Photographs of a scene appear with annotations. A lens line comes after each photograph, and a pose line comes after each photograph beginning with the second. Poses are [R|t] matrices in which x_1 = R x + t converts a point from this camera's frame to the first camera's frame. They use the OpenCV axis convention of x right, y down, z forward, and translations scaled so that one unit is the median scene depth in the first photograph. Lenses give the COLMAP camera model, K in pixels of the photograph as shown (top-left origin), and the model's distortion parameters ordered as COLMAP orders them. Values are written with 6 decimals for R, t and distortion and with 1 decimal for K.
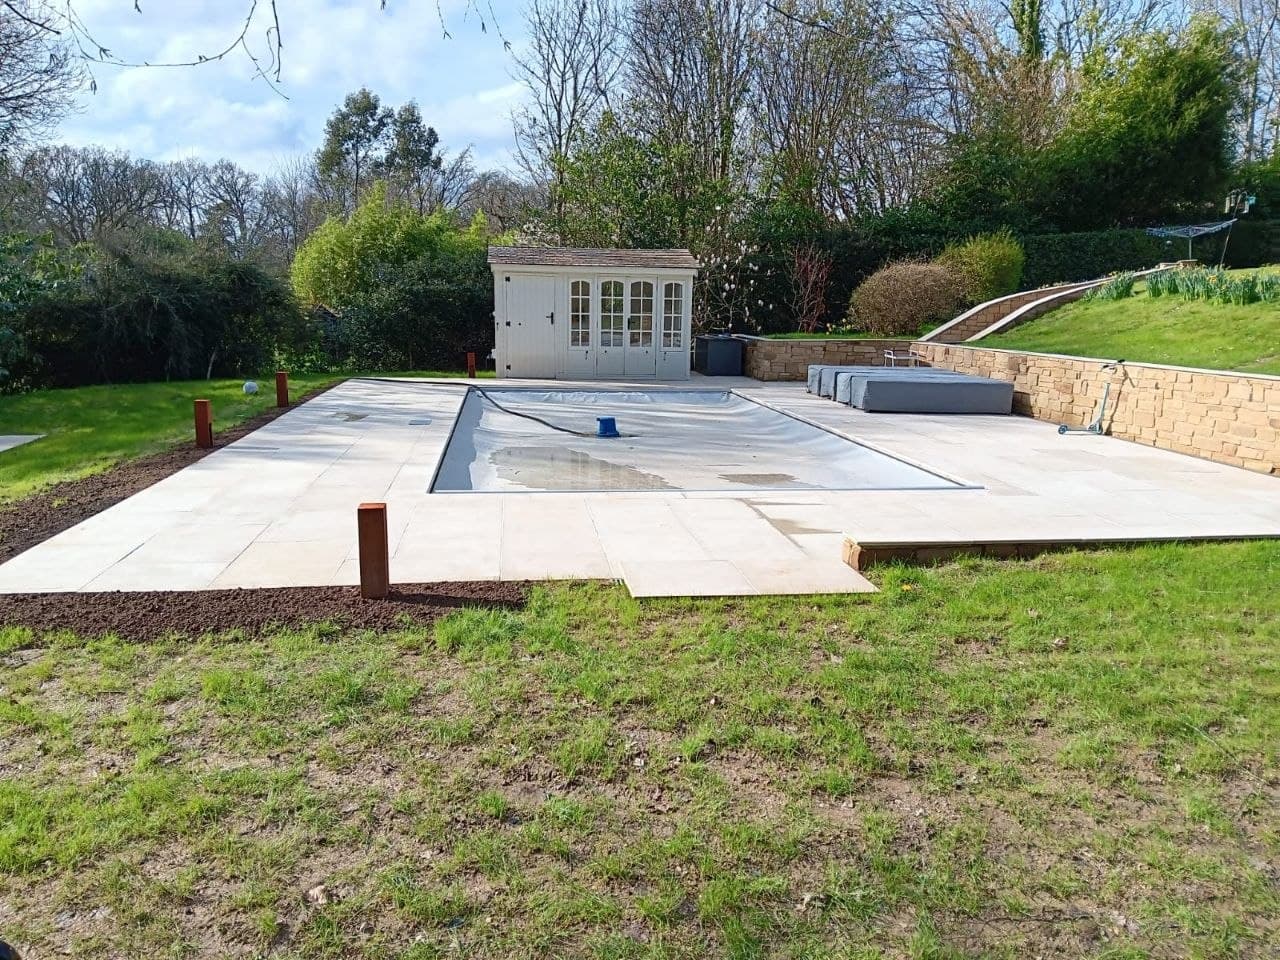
lens RADIAL K [[994.8, 0, 640.0], [0, 994.8, 480.0], [0, 0, 1]] dist [0.071974, -0.146681]
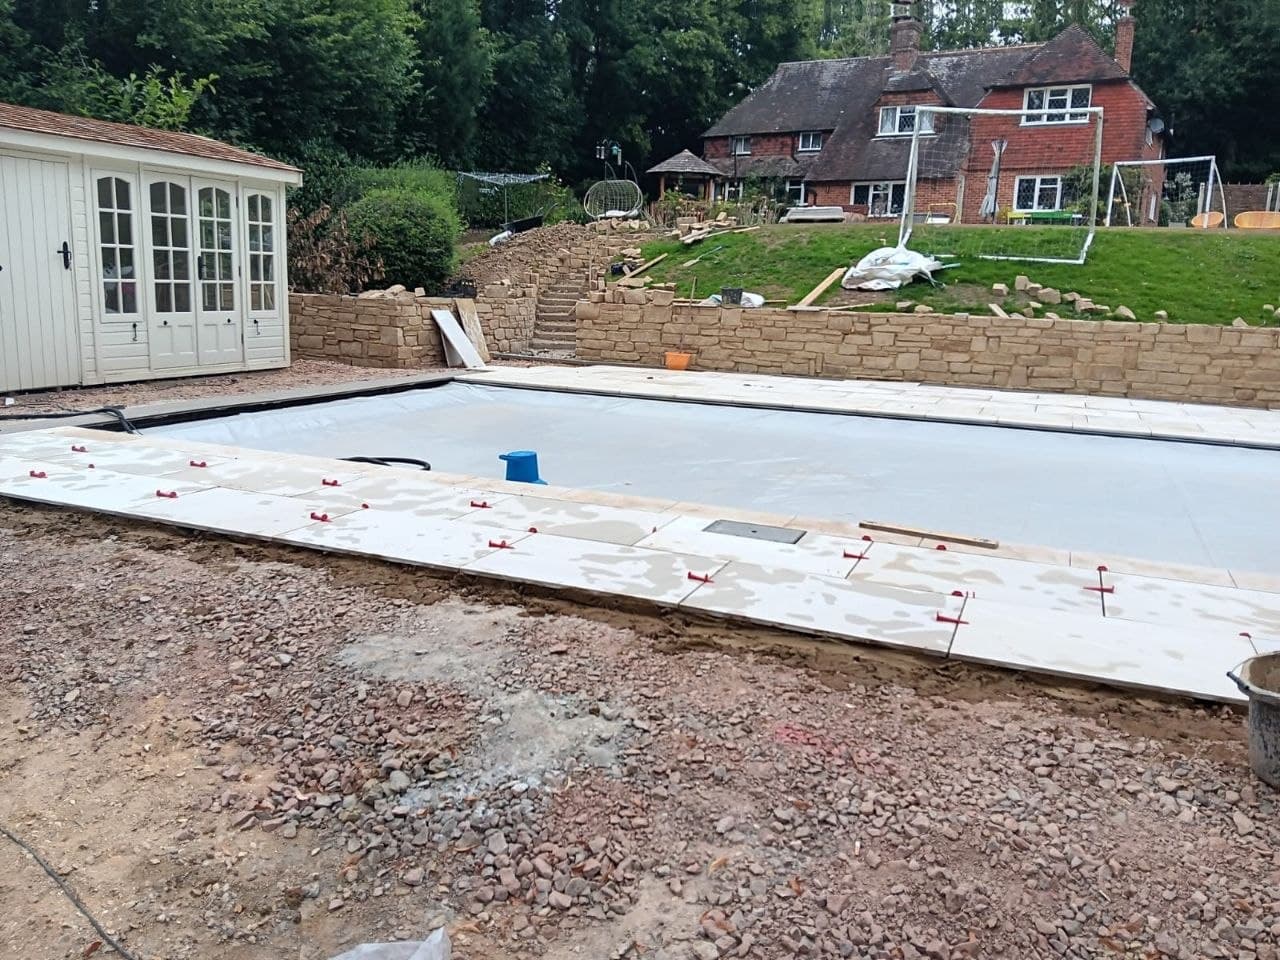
lens RADIAL K [[998.6, 0, 647.5], [0, 998.6, 478.7], [0, 0, 1]] dist [0.050838, -0.103382]
pose [[0.514240, -0.167002, 0.841229, -0.352857], [0.127195, 0.984862, 0.117763, -0.080393], [-0.848162, 0.046442, 0.527698, 0.529674]]
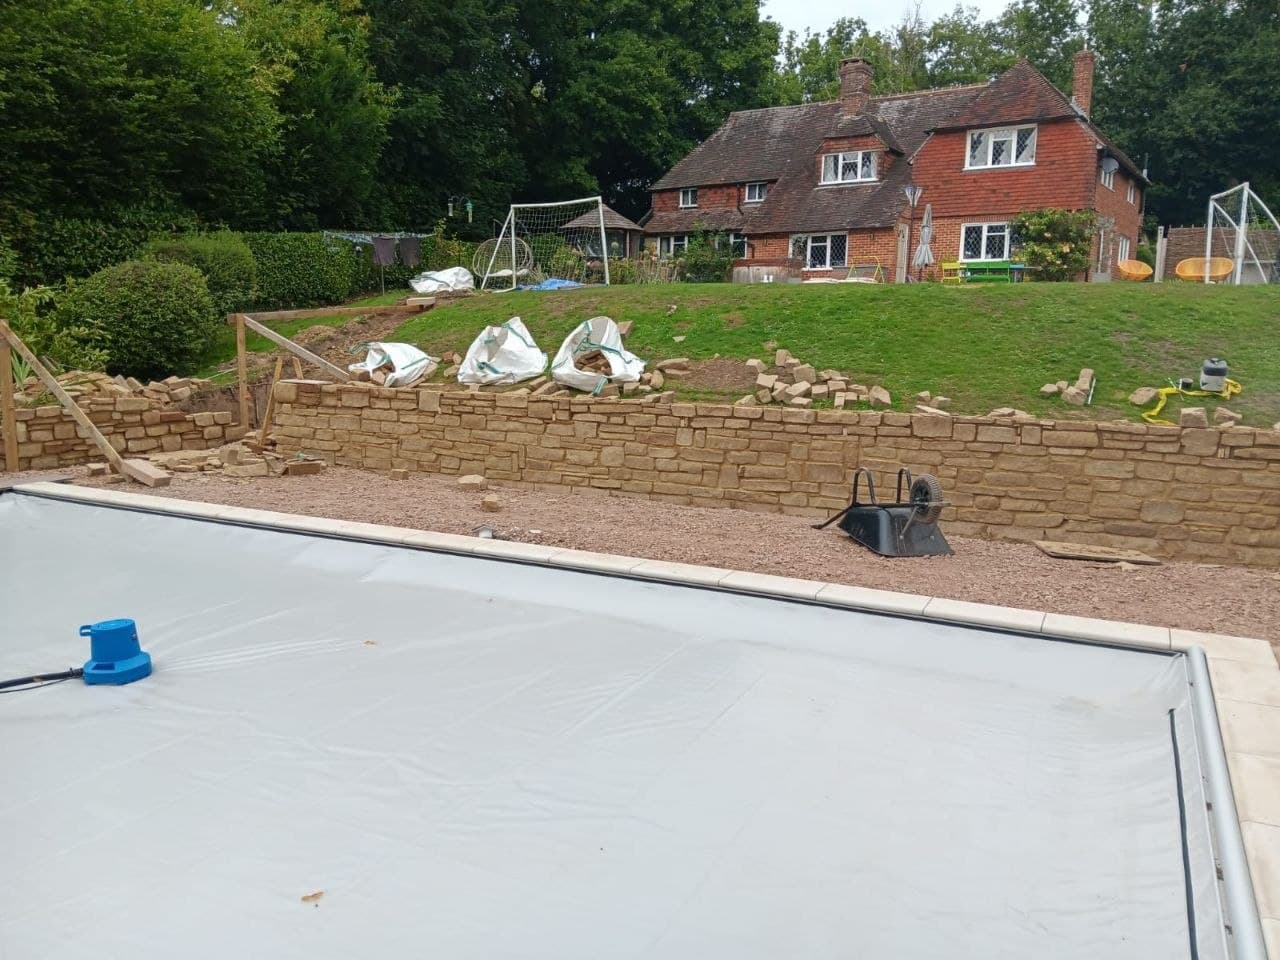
lens RADIAL K [[994.8, 0, 640.0], [0, 994.8, 480.0], [0, 0, 1]] dist [0.071974, -0.146681]
pose [[0.566737, -0.130956, 0.813425, -0.137372], [0.136553, 0.988562, 0.064011, -0.076986], [-0.812504, 0.074798, 0.578137, 0.404253]]
